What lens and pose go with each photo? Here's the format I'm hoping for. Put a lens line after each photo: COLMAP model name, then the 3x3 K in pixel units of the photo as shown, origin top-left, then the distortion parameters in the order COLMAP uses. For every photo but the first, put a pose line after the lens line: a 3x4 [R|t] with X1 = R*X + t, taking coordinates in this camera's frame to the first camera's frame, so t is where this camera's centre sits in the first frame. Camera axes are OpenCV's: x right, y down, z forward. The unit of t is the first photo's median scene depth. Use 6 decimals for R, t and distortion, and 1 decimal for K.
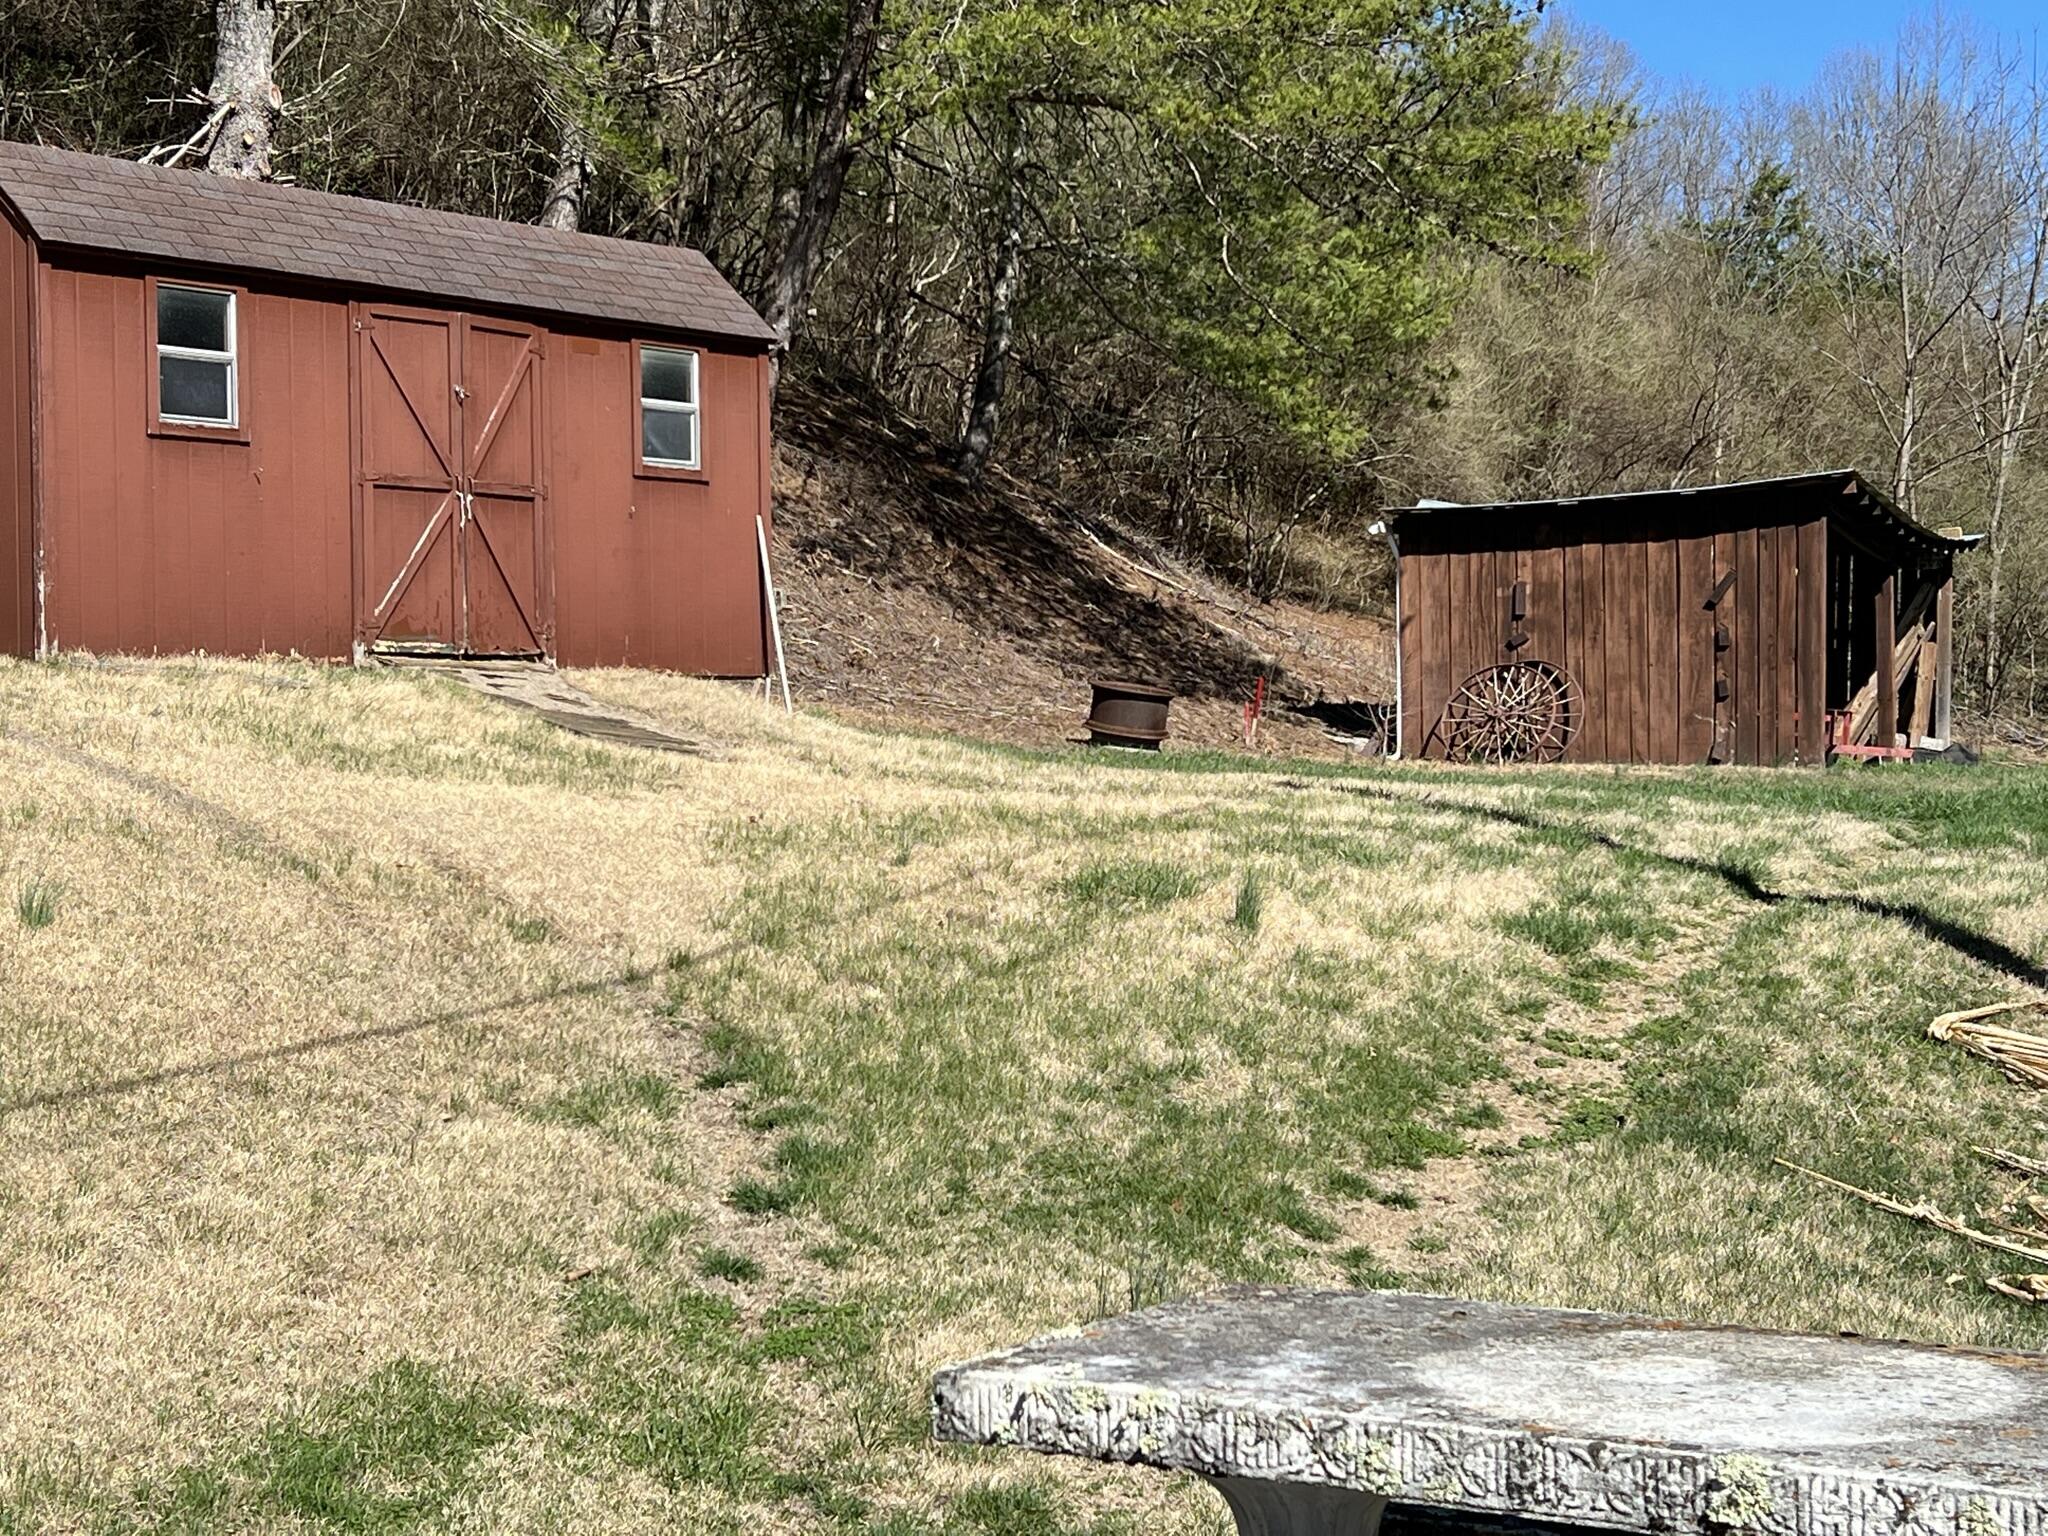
lens RADIAL K [[3270.4, 0, 1024.0], [0, 3270.4, 768.0], [0, 0, 1]] dist [0.216907, -0.499987]
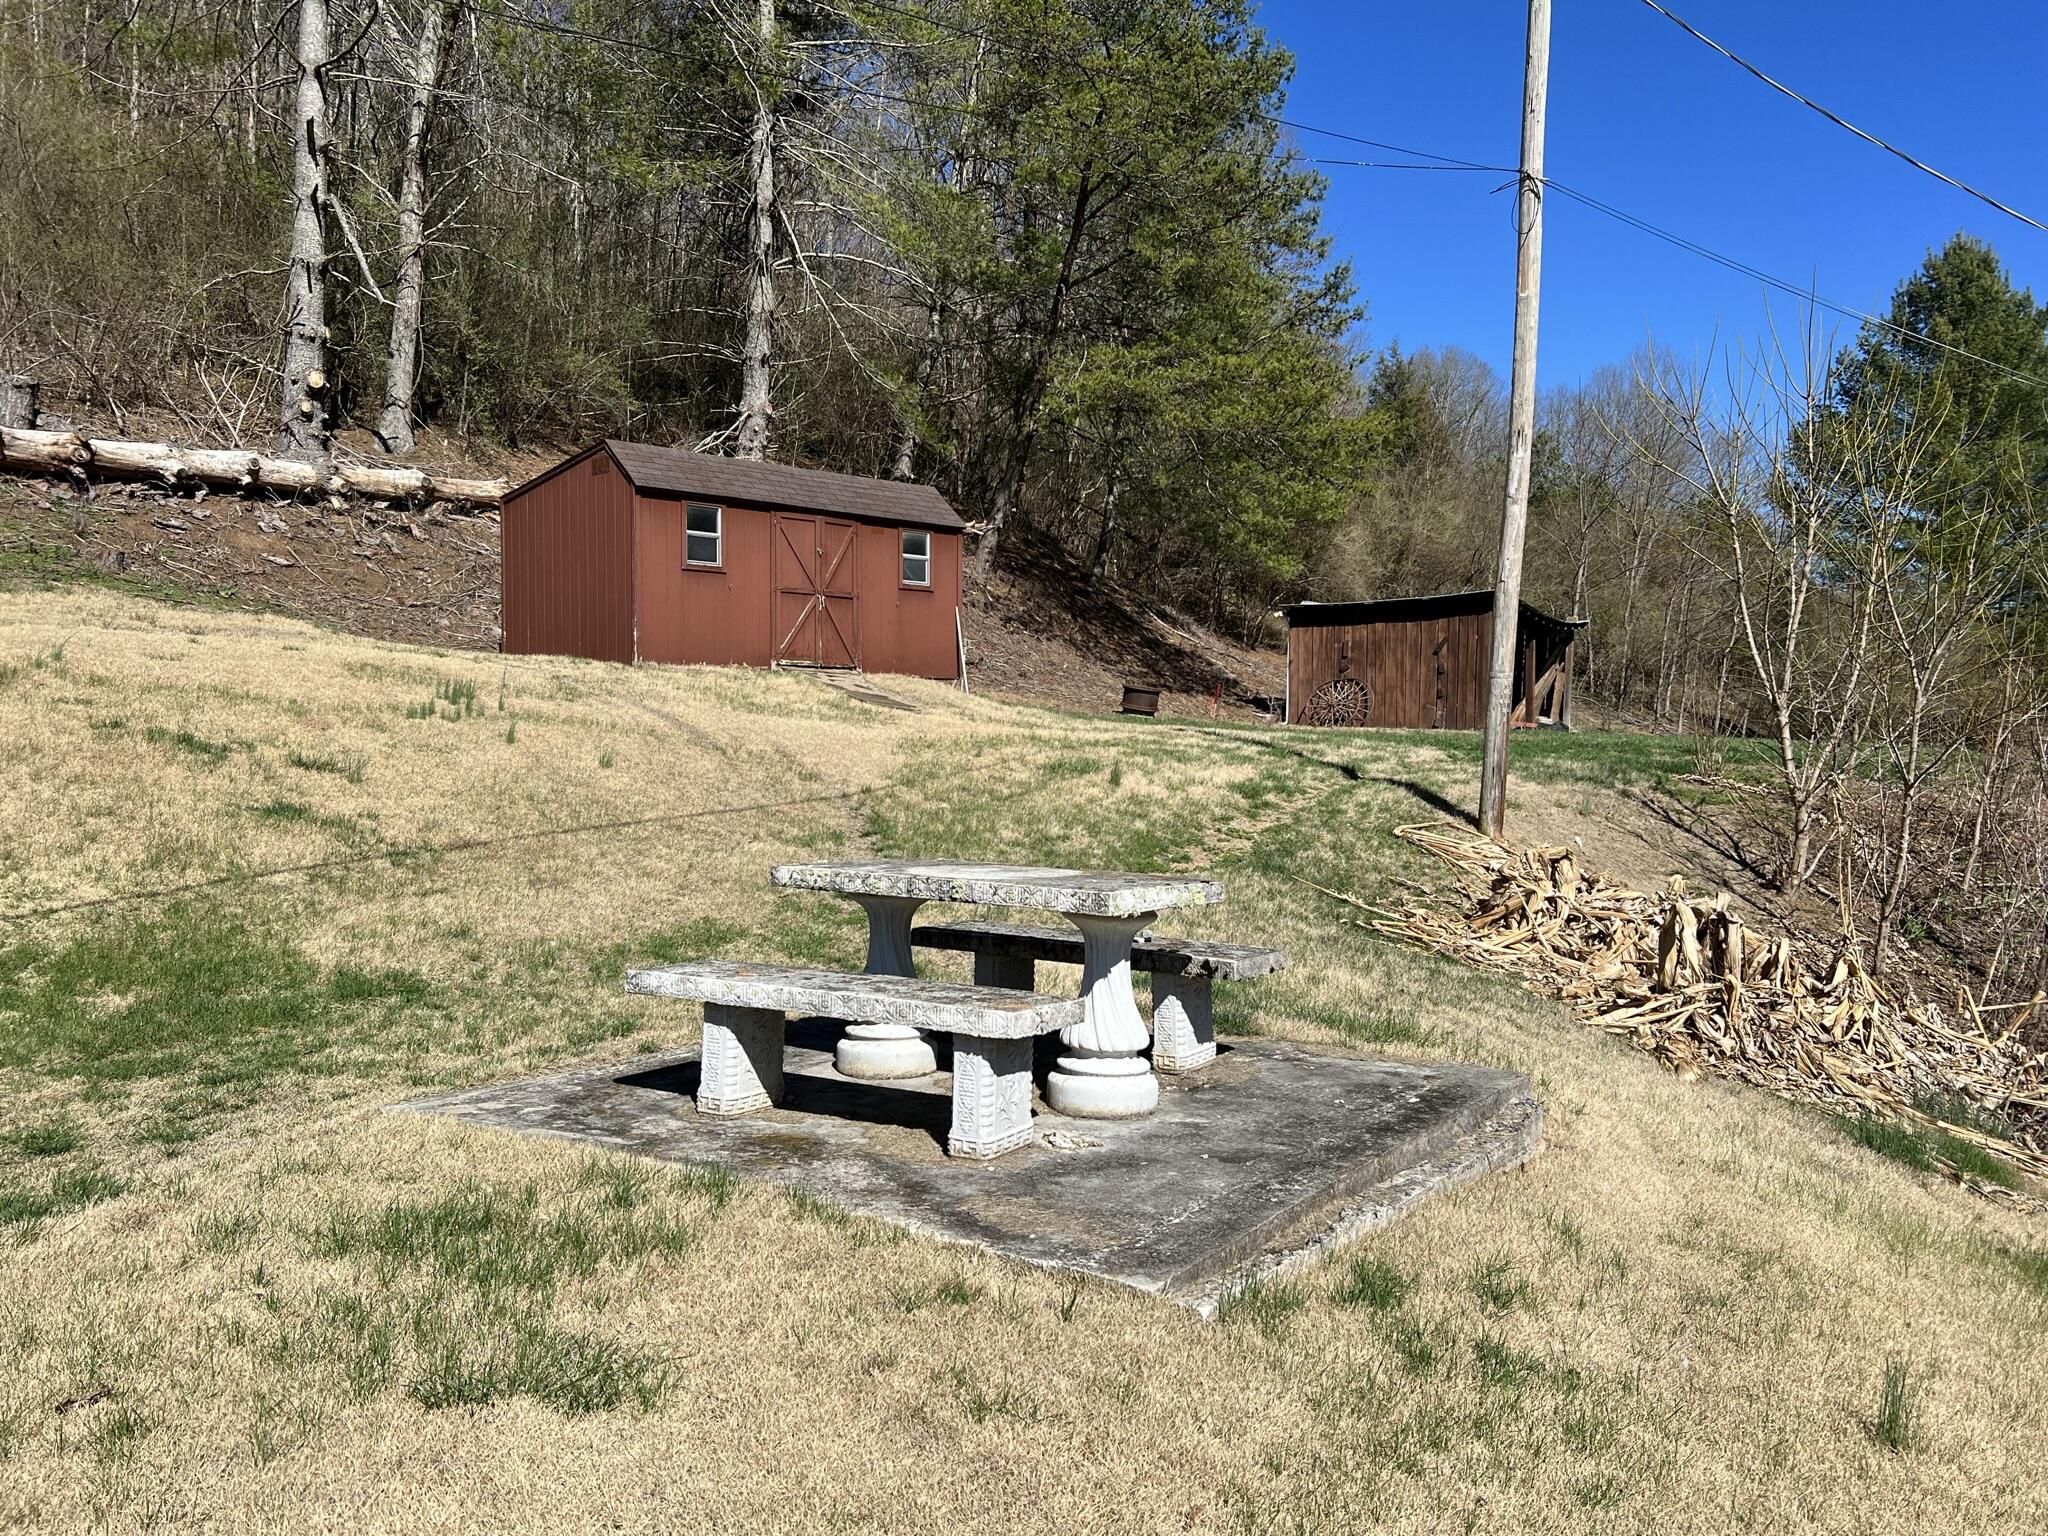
lens RADIAL K [[1633.0, 0, 1024.0], [0, 1633.0, 768.0], [0, 0, 1]] dist [0.197403, -0.000422]
pose [[0.996149, 0.020253, -0.085307, 0.075559], [-0.018300, 0.999554, 0.023619, 0.007218], [0.085747, -0.021967, 0.996075, -0.135094]]
